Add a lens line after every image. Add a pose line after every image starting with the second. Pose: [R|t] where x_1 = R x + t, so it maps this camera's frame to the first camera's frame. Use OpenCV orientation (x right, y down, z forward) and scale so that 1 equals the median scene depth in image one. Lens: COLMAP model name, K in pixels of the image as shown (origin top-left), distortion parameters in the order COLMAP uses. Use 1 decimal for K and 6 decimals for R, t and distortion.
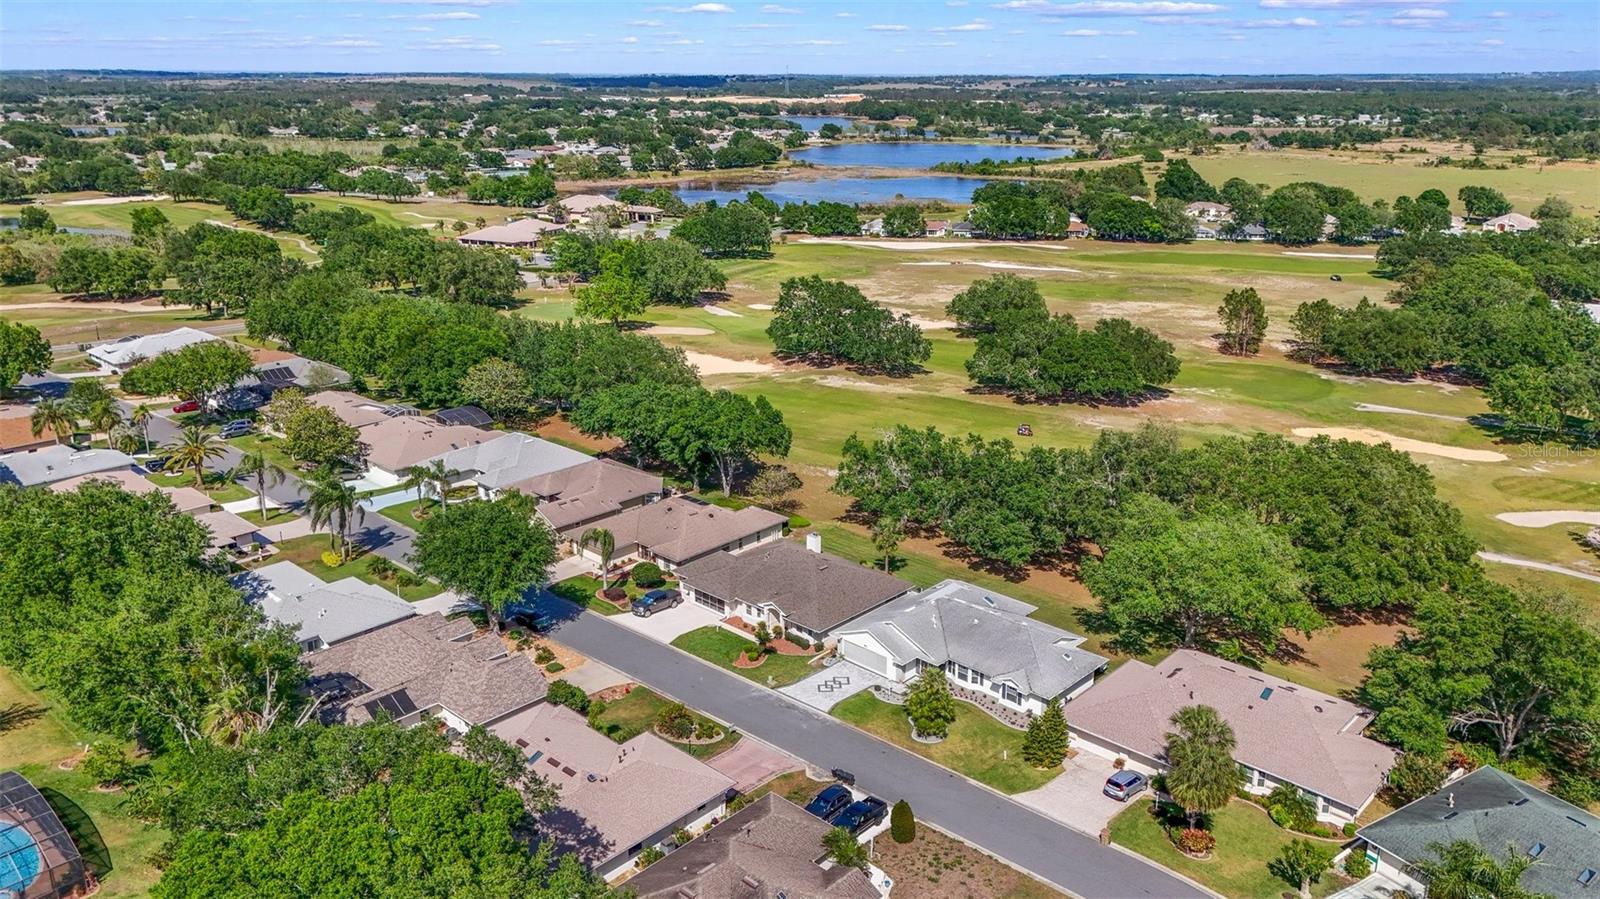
lens RADIAL K [[1125.8, 0, 800.0], [0, 1125.8, 449.5], [0, 0, 1]] dist [0.004221, -0.000108]
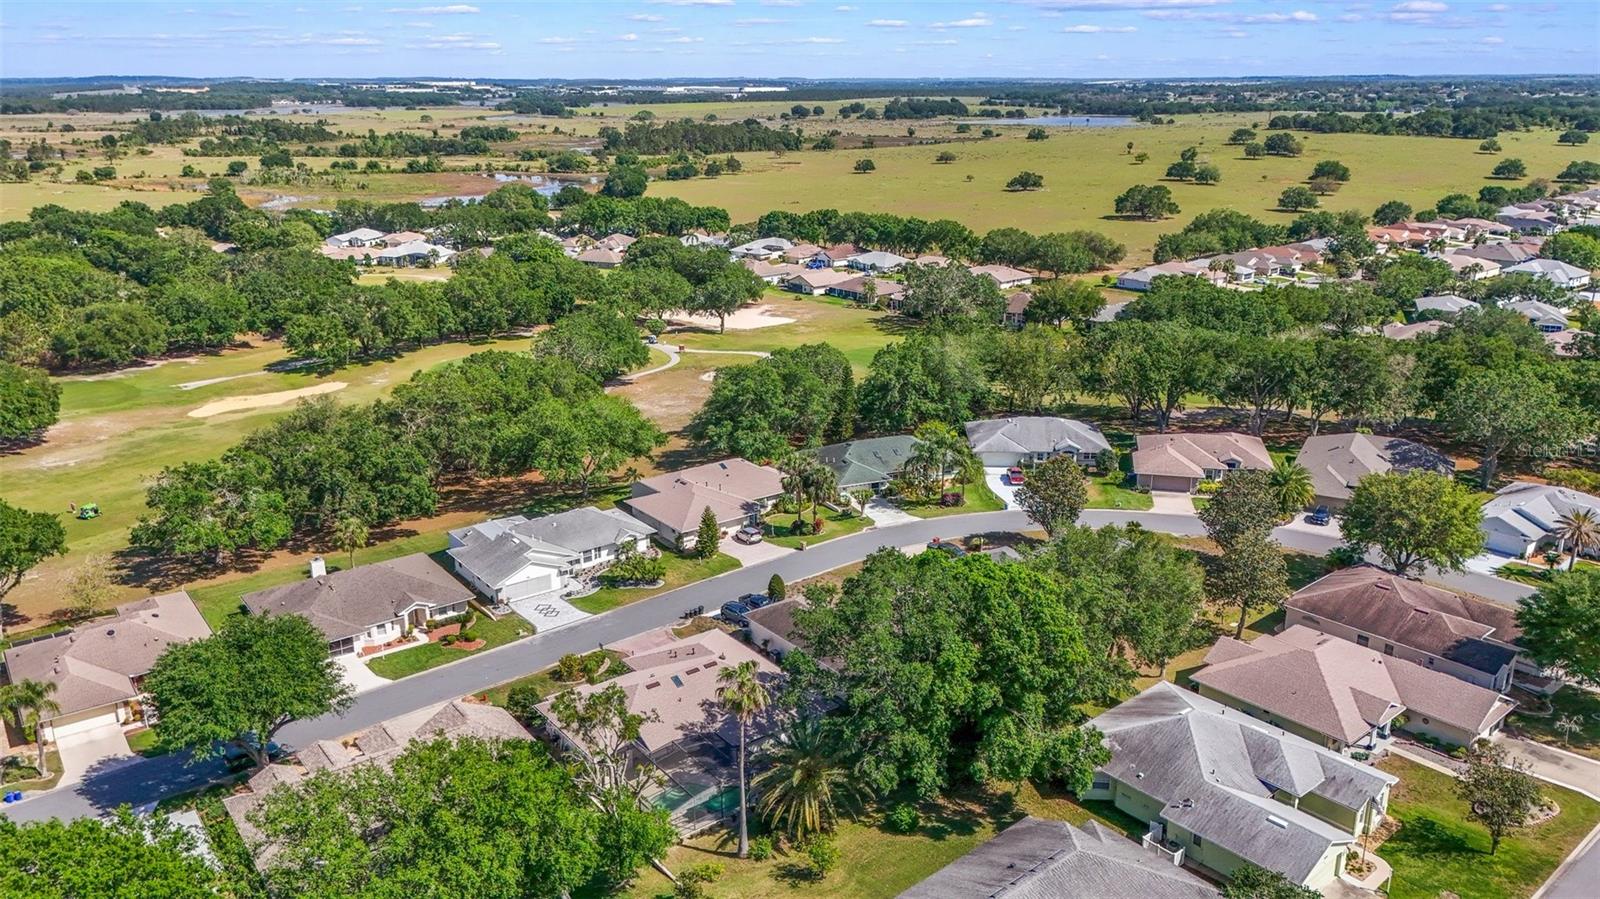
lens RADIAL K [[1125.8, 0, 800.0], [0, 1125.8, 449.5], [0, 0, 1]] dist [0.004221, -0.000108]
pose [[0.200545, -0.315416, 0.927520, -0.908573], [0.317607, 0.916553, 0.243015, -0.130712], [-0.926773, 0.245852, 0.283989, 0.408728]]
